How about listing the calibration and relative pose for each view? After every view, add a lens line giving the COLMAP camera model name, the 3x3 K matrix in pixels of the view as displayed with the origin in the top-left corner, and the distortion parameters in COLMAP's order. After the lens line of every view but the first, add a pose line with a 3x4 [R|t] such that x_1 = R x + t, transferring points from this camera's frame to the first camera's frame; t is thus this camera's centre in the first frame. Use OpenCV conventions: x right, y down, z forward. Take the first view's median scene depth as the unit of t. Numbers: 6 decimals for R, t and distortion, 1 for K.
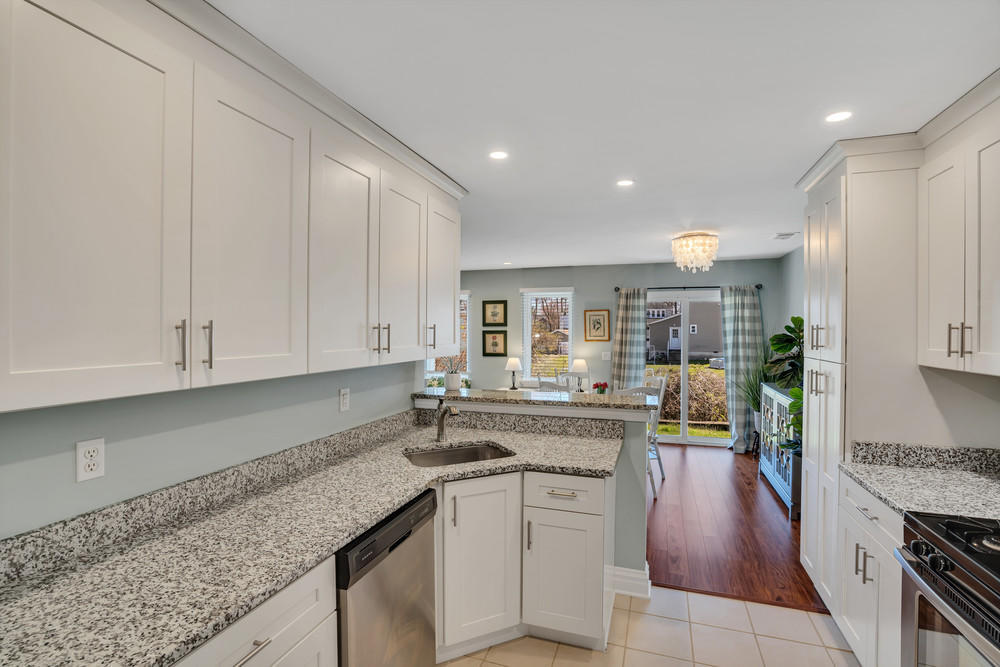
lens RADIAL K [[464.6, 0, 503.3], [0, 464.6, 327.6], [0, 0, 1]] dist [-0.046790, 0.015279]
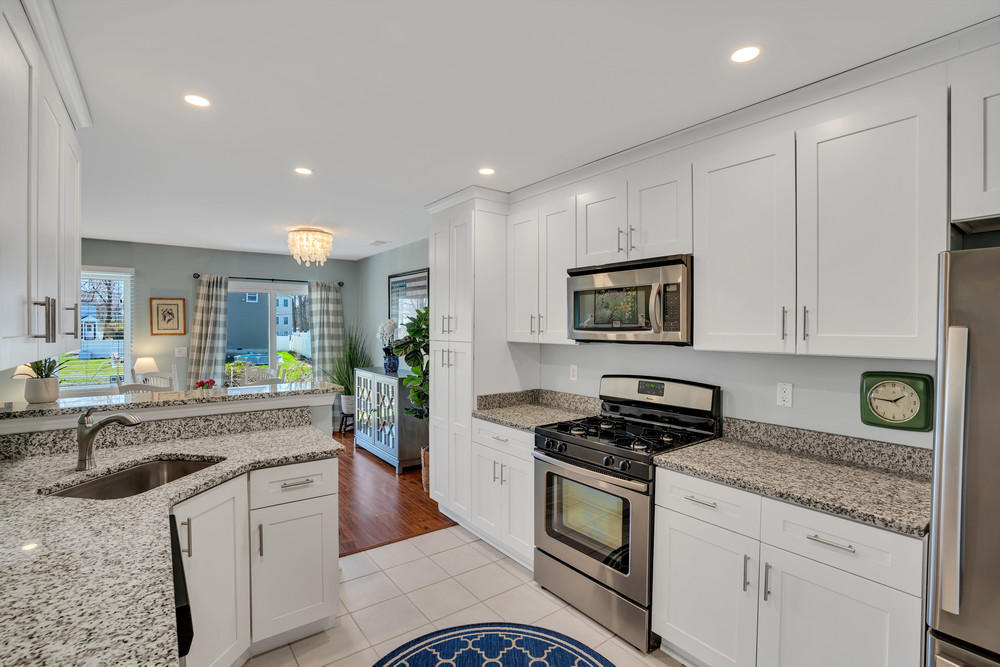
lens RADIAL K [[464.6, 0, 495.5], [0, 464.6, 325.1], [0, 0, 1]] dist [-0.046790, 0.015279]
pose [[0.566812, 0.003952, 0.823837, -0.159524], [-0.004496, 0.999988, -0.001703, 0.011148], [-0.823835, -0.002739, 0.566824, 0.044640]]
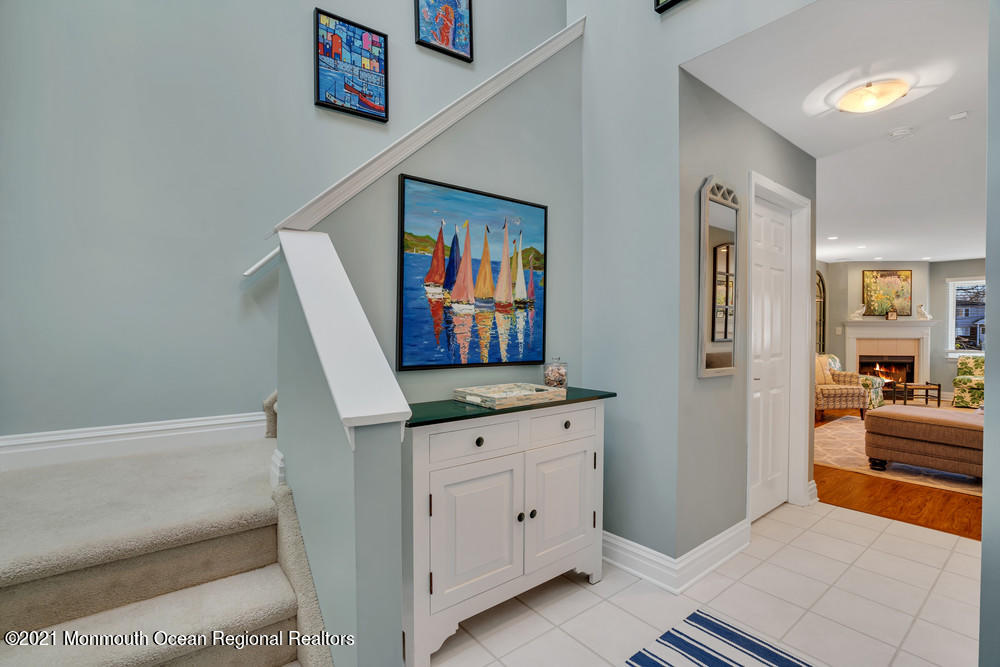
lens RADIAL K [[464.6, 0, 494.2], [0, 464.6, 330.8], [0, 0, 1]] dist [-0.046790, 0.015279]
pose [[0.835877, 0.007907, -0.548861, -0.608556], [-0.003716, 0.999955, 0.008746, 0.051766], [0.548905, -0.005271, 0.835868, -0.610226]]
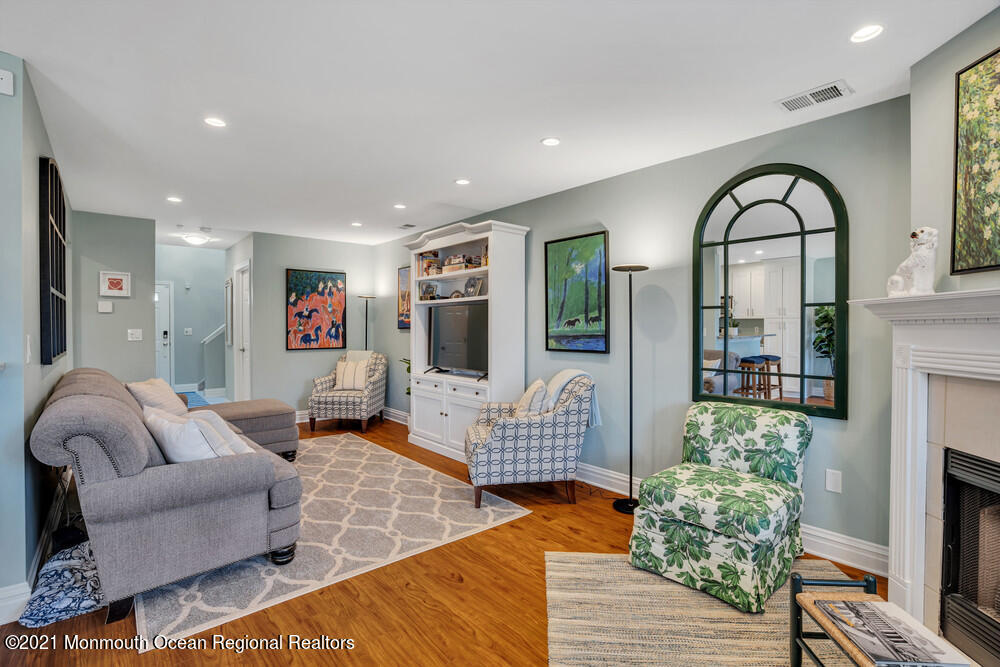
lens RADIAL K [[464.6, 0, 494.9], [0, 464.6, 334.6], [0, 0, 1]] dist [-0.046790, 0.015279]
pose [[-0.511591, 0.008005, -0.859192, -0.004069], [-0.002818, 0.999936, 0.010994, 0.052367], [0.859225, 0.008045, -0.511535, 1.036172]]
